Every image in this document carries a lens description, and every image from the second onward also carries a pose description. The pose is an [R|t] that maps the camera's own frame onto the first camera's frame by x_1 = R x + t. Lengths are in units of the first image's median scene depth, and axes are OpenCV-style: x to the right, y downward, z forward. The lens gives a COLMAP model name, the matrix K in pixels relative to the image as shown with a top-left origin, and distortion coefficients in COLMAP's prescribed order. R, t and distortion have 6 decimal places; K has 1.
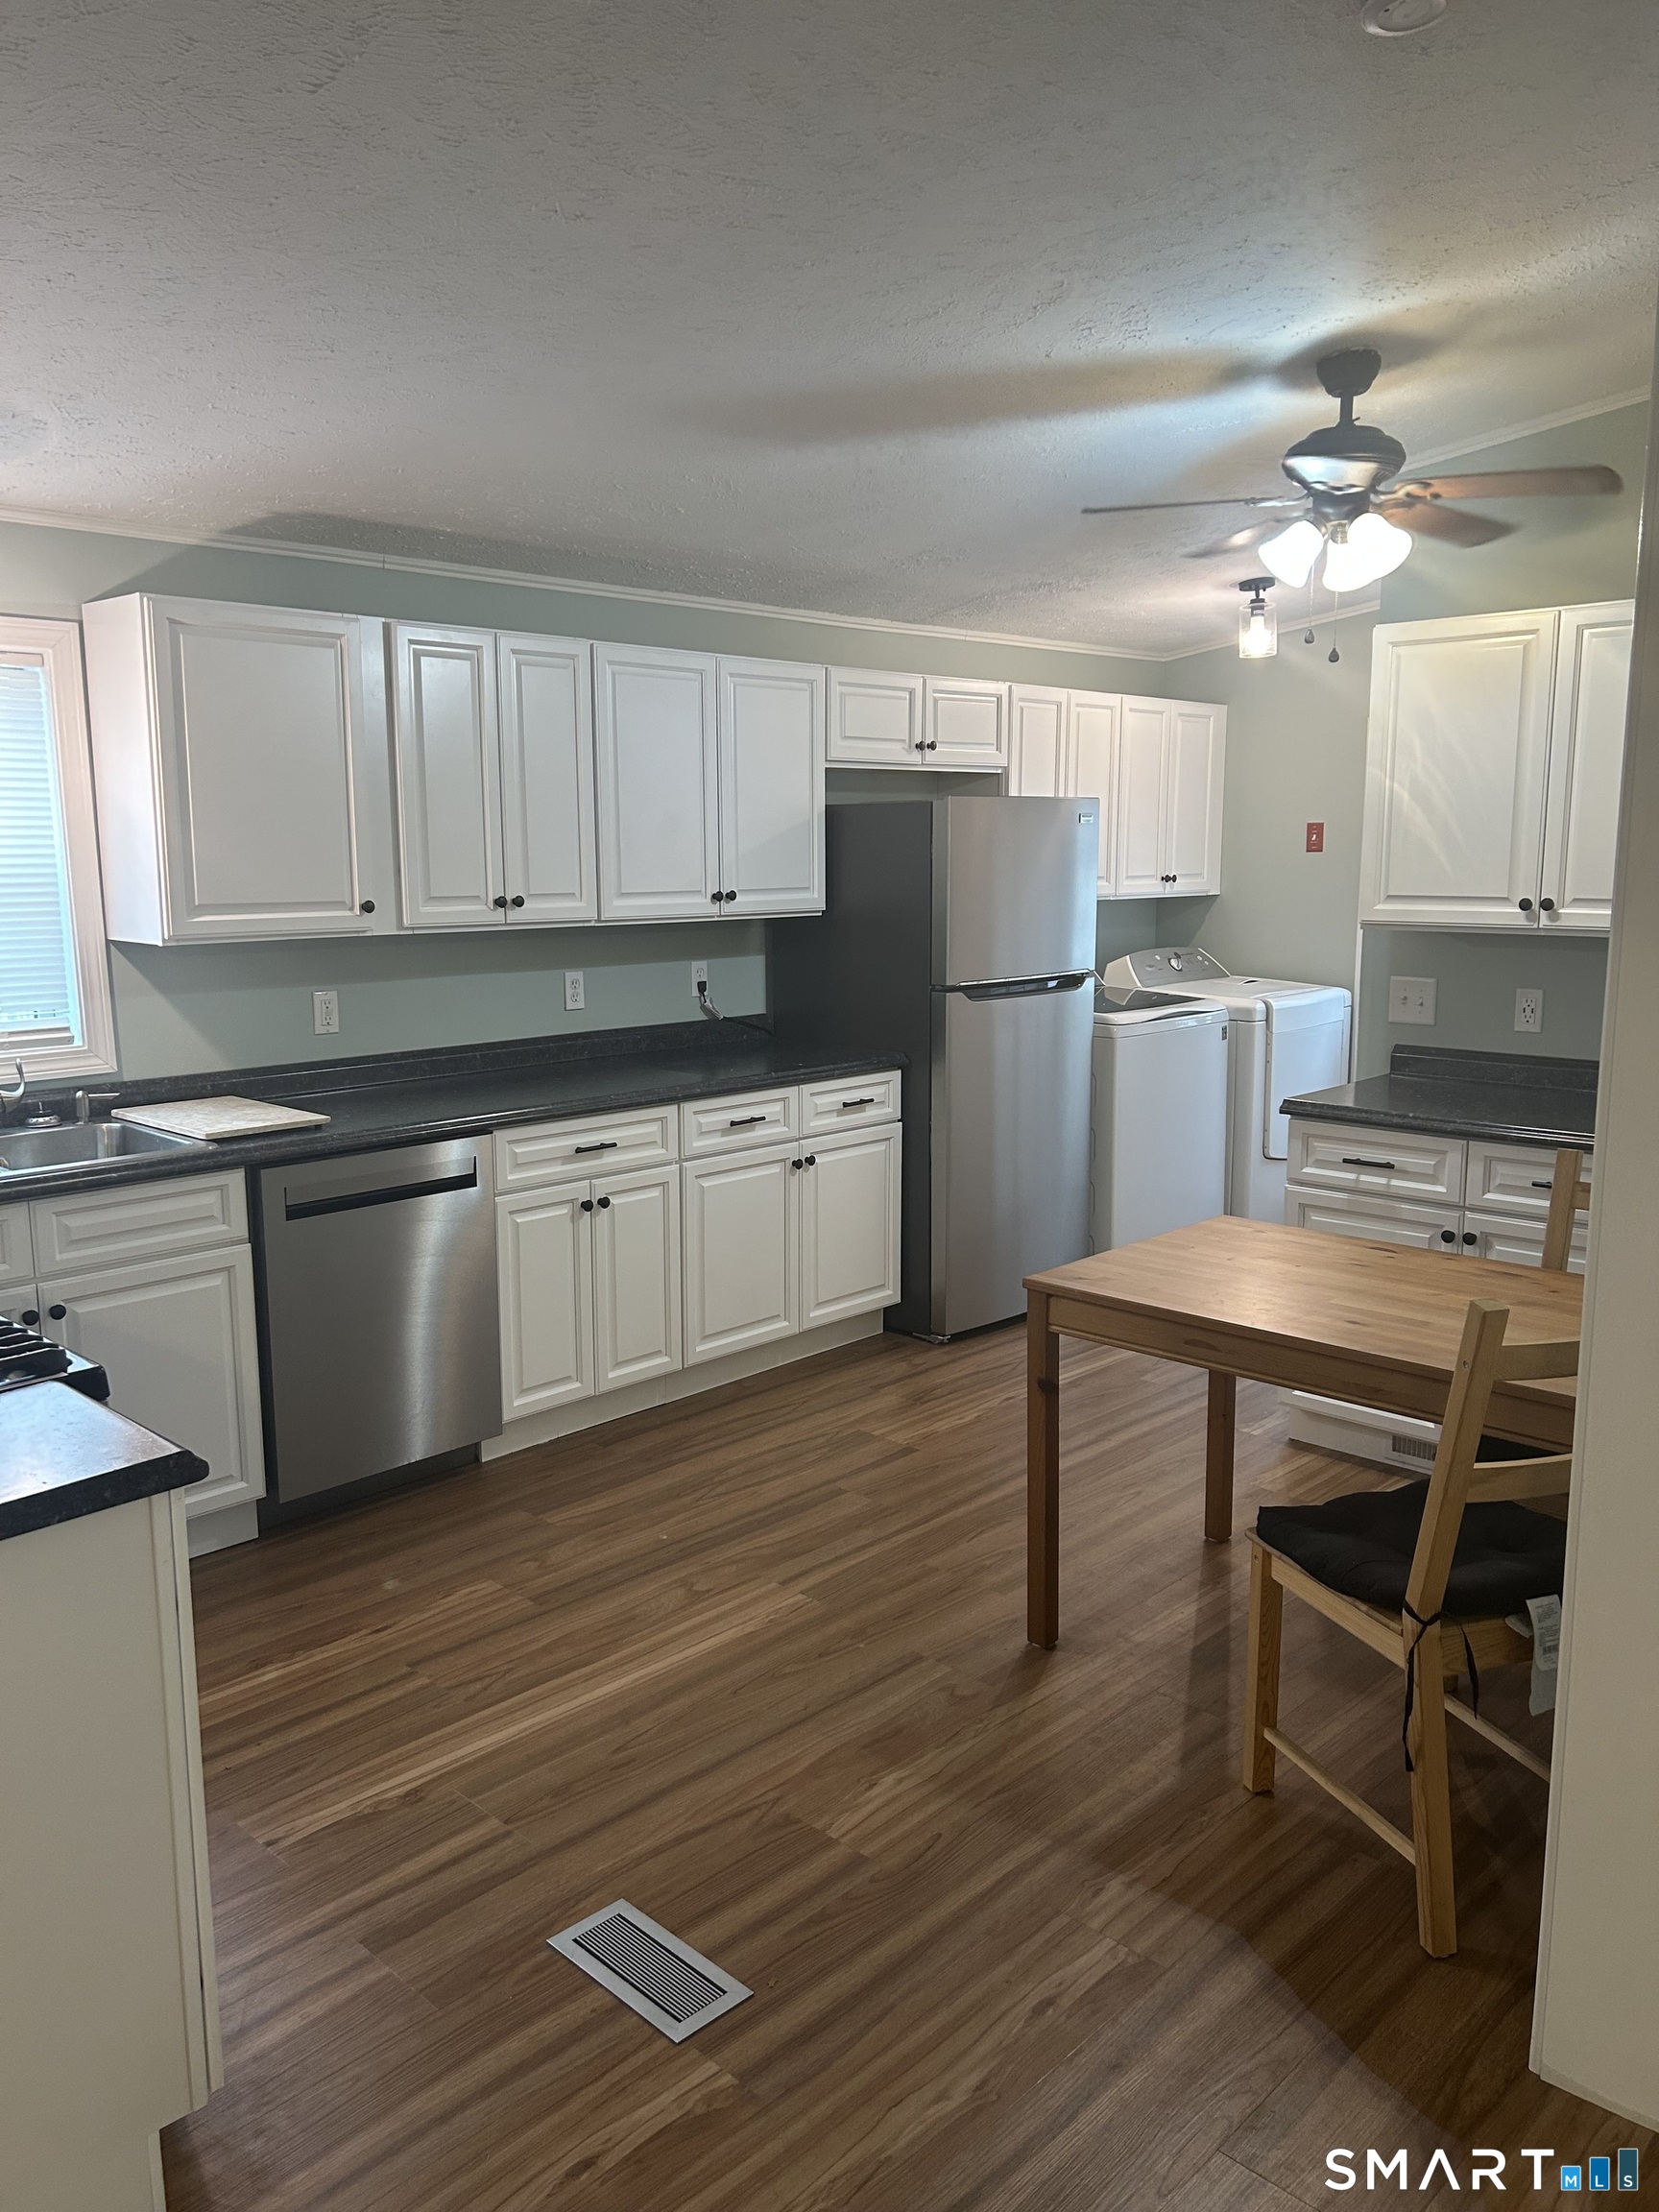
lens RADIAL K [[1675.2, 0, 787.3], [0, 1675.2, 1113.4], [0, 0, 1]] dist [0.050712, -0.047231]
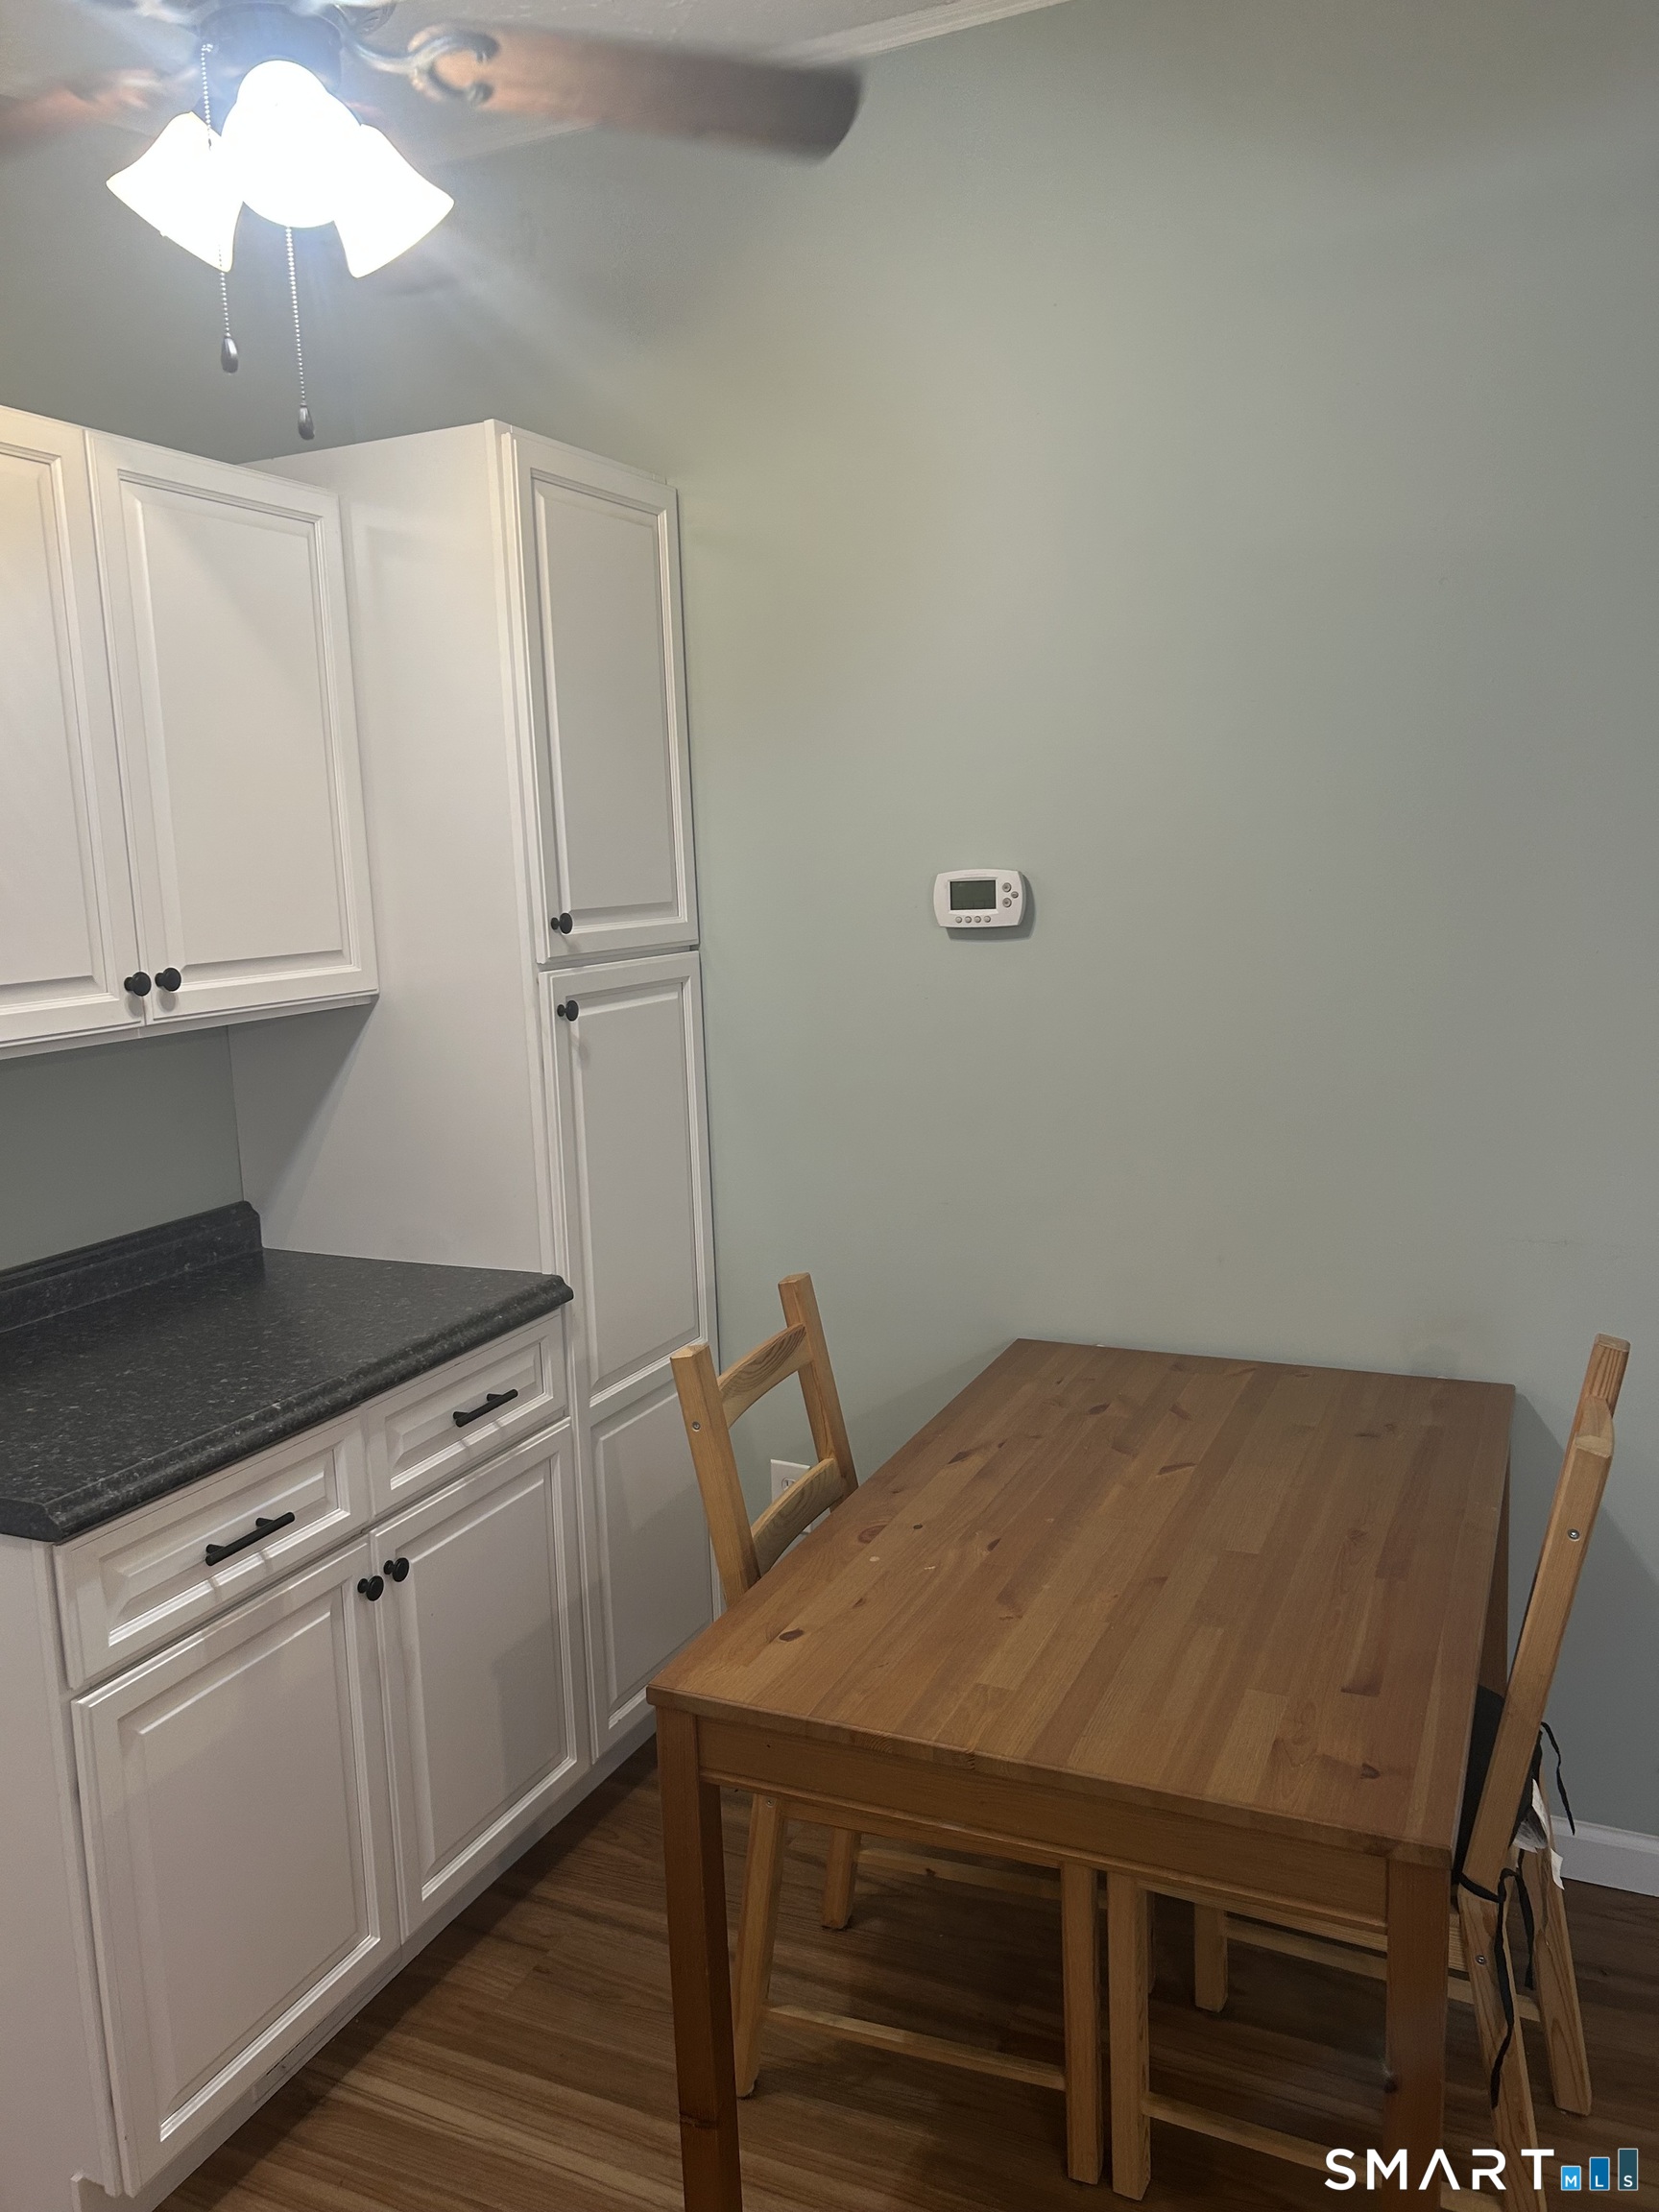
lens RADIAL K [[1675.2, 0, 849.5], [0, 1675.2, 1110.3], [0, 0, 1]] dist [0.050712, -0.047231]
pose [[-0.349585, -0.134022, 0.927269, -0.108908], [0.188721, 0.959356, 0.209809, -0.120116], [-0.917701, 0.248341, -0.310084, 0.749726]]
